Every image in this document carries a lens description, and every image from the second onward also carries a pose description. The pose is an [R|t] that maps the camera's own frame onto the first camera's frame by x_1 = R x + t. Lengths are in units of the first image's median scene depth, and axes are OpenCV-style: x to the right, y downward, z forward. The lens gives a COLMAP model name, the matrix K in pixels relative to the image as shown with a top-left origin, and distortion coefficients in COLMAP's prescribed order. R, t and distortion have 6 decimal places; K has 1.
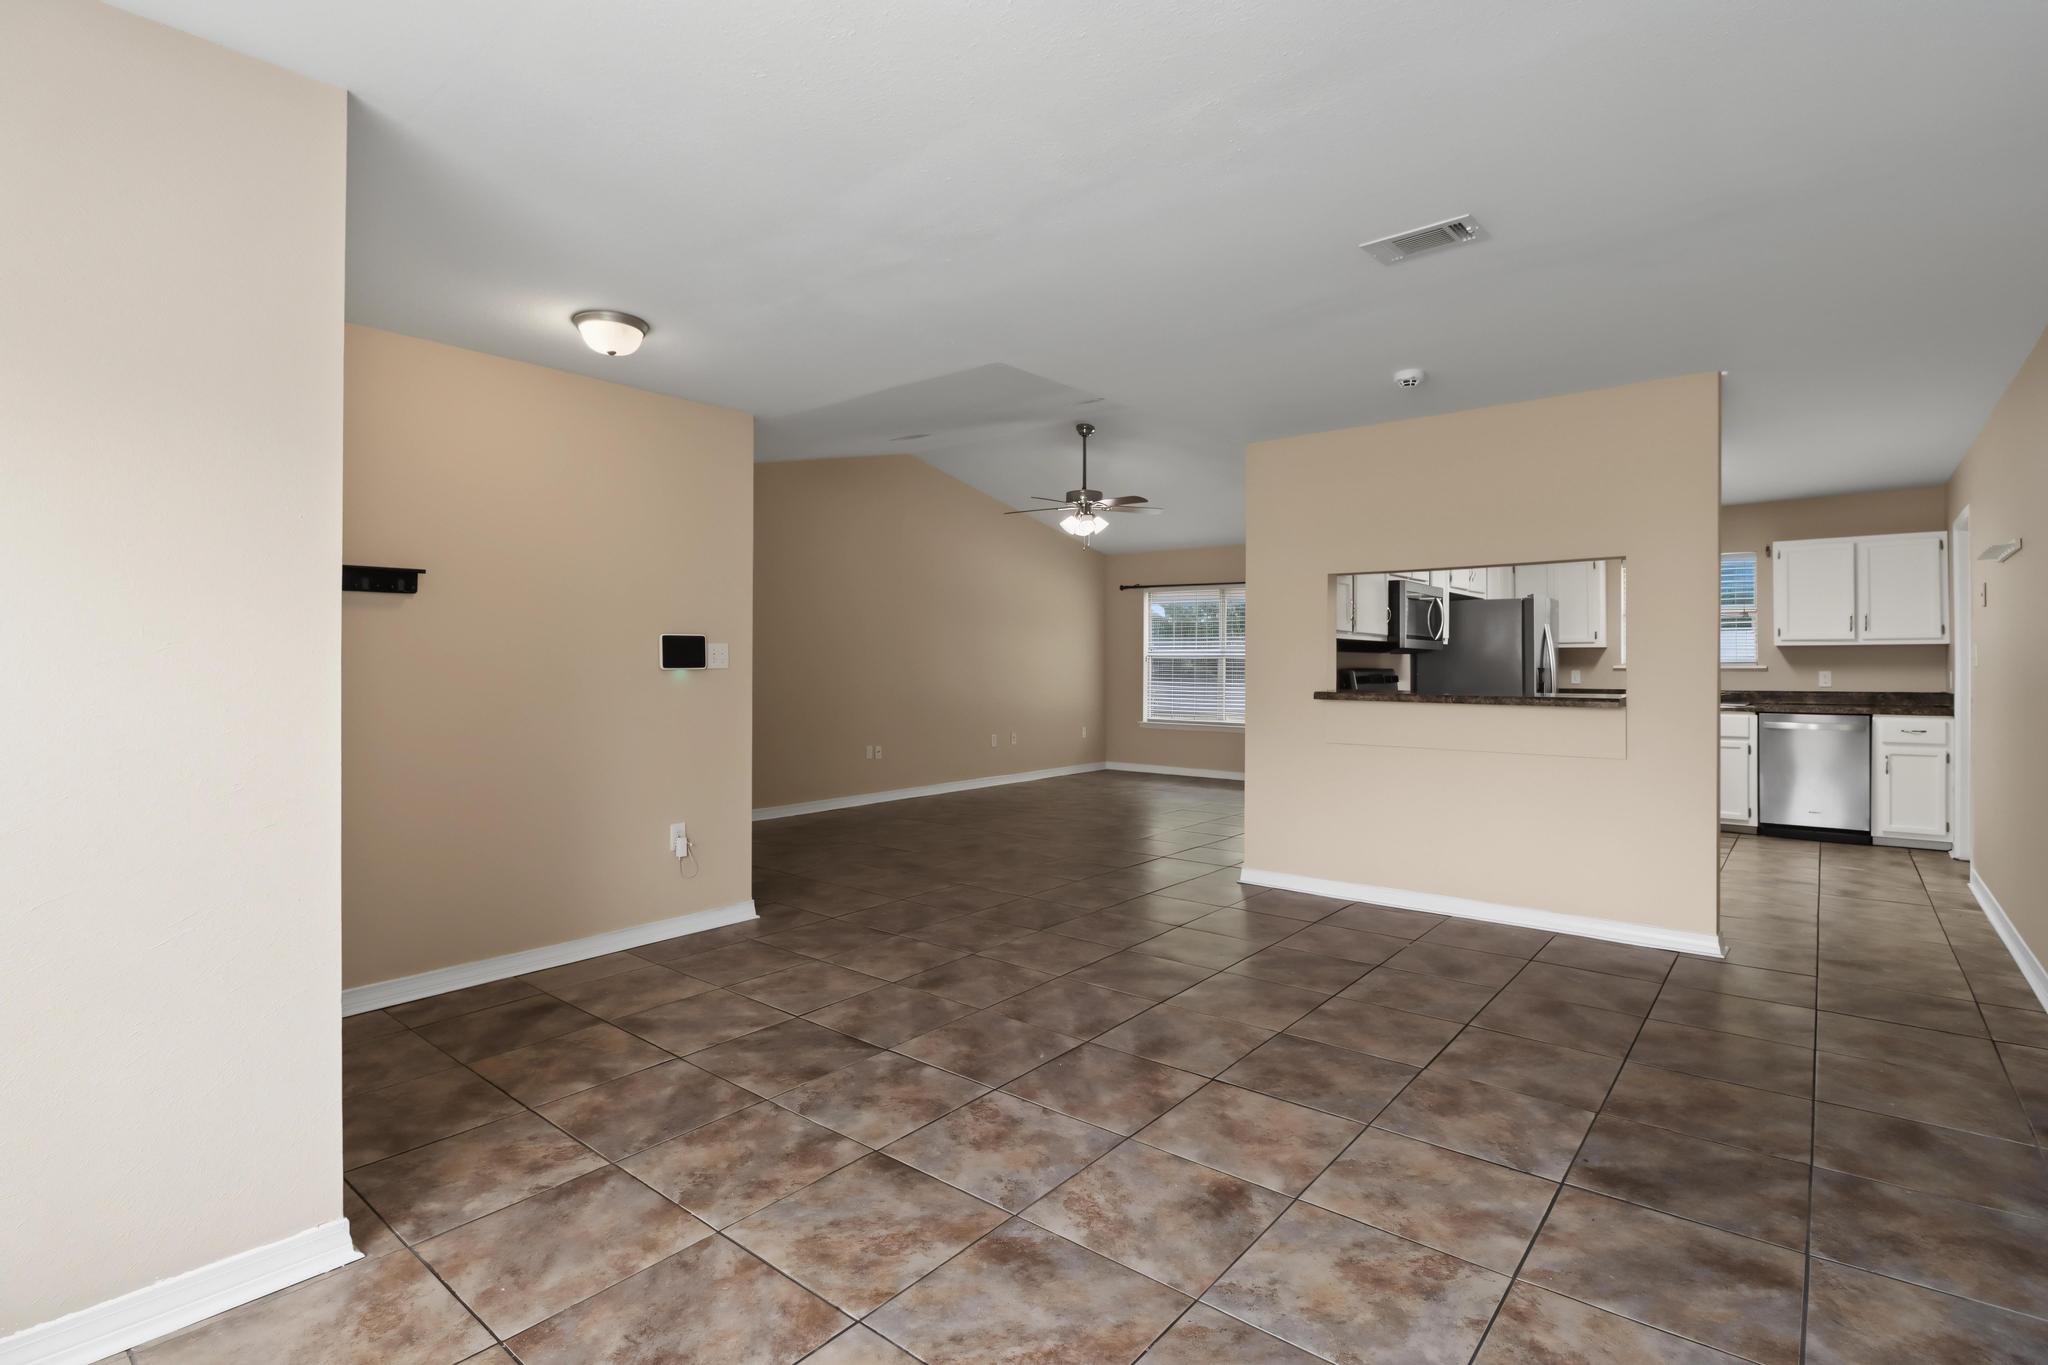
lens RADIAL K [[976.1, 0, 1017.0], [0, 976.1, 665.5], [0, 0, 1]] dist [-0.011059, -0.006256]
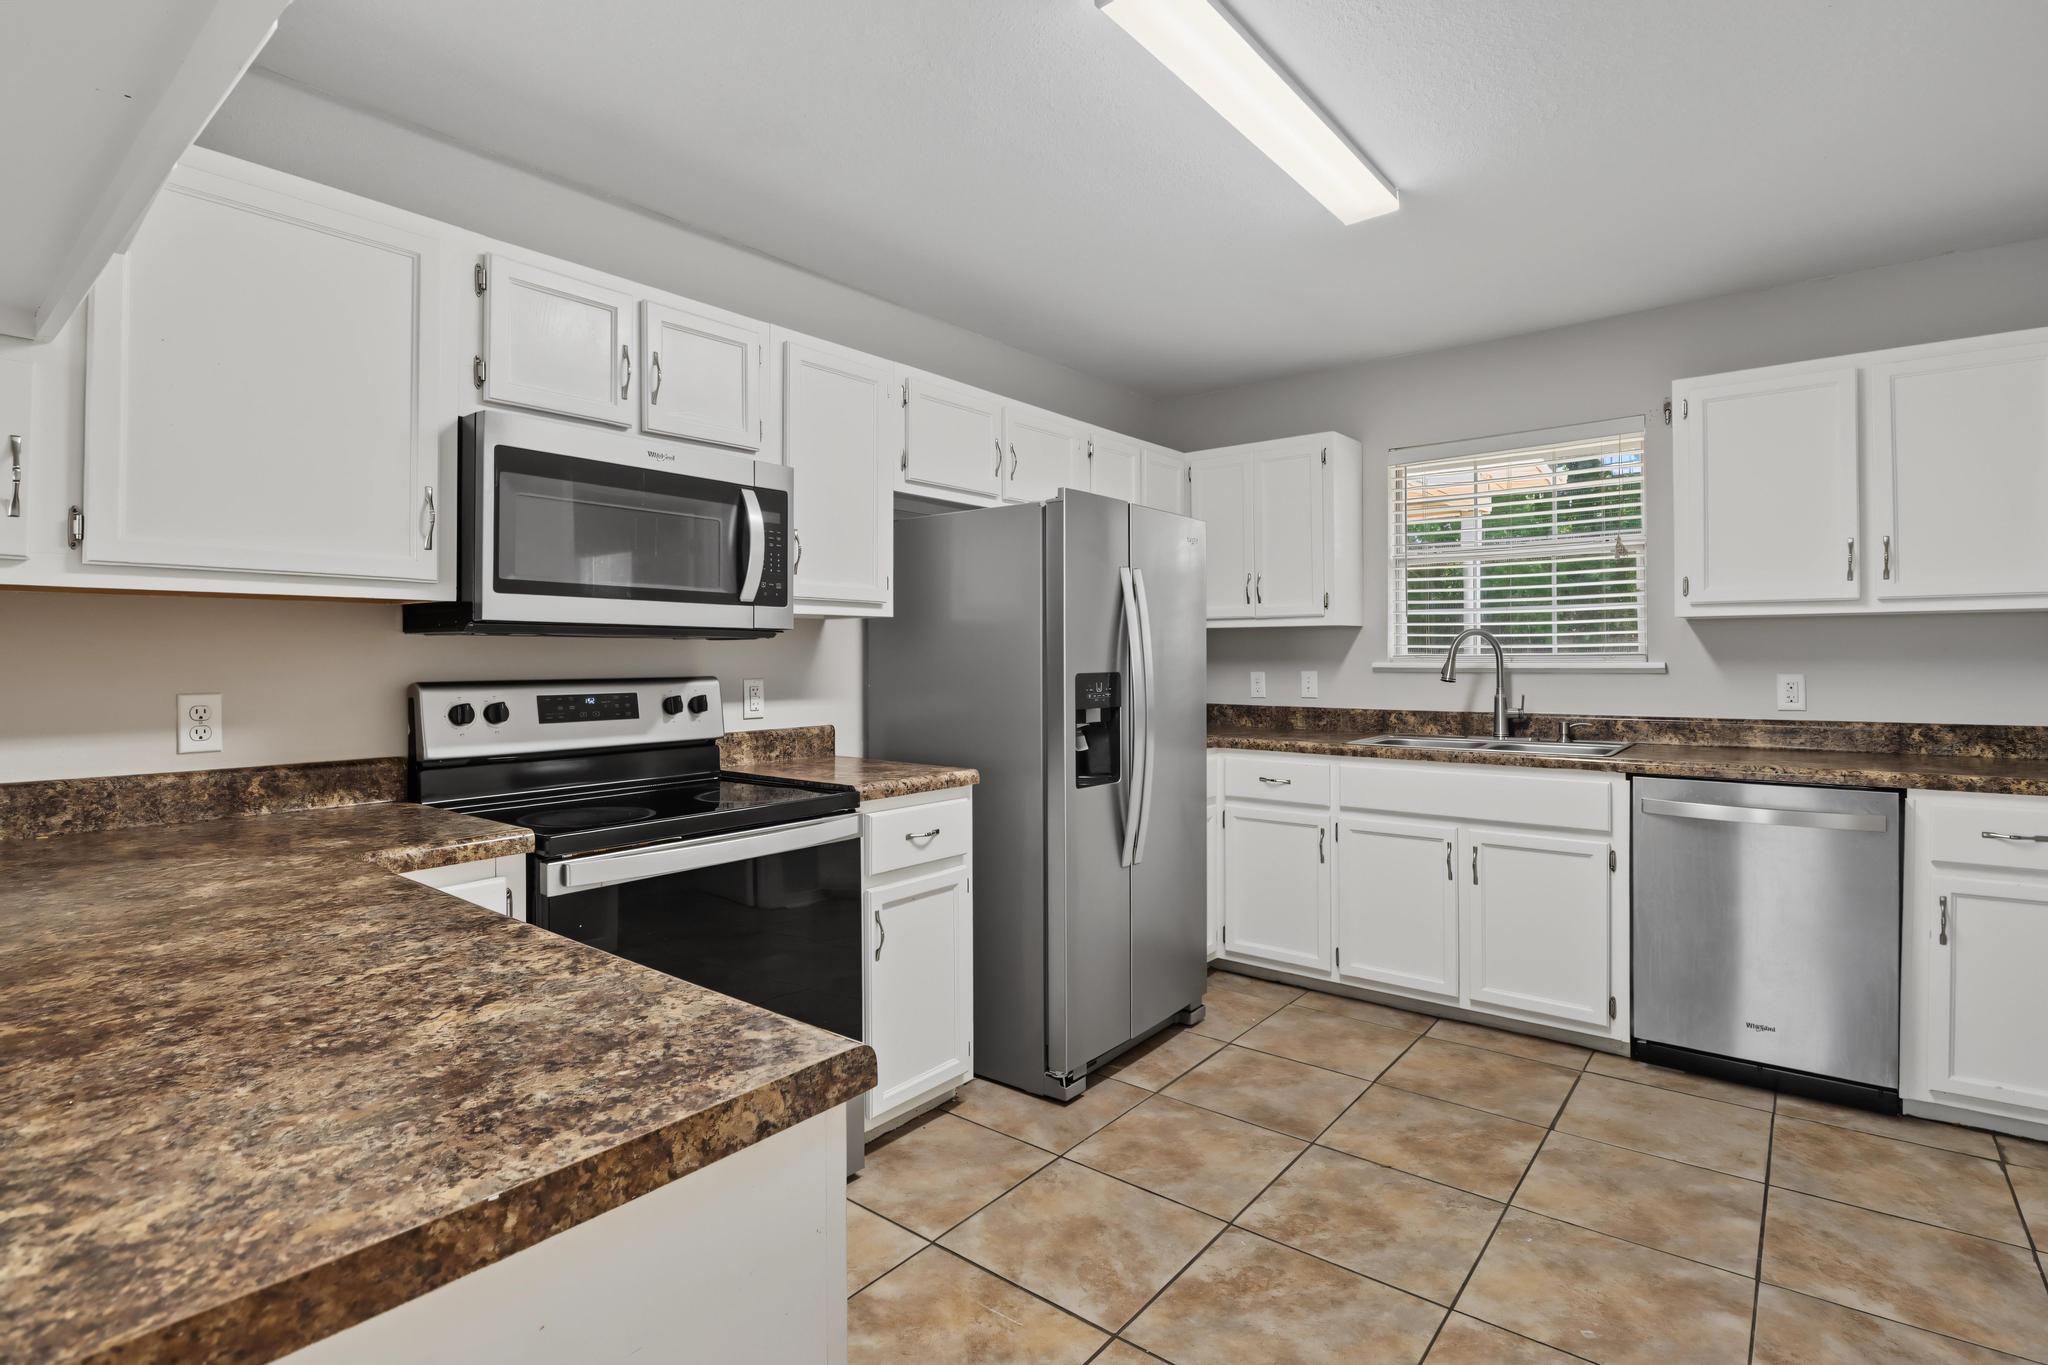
lens RADIAL K [[976.1, 0, 1015.0], [0, 976.1, 660.4], [0, 0, 1]] dist [-0.011059, -0.006256]
pose [[0.999855, -0.004229, 0.016509, 0.489397], [0.004104, 0.999962, 0.007638, -0.005711], [-0.016540, -0.007569, 0.999835, 0.580004]]
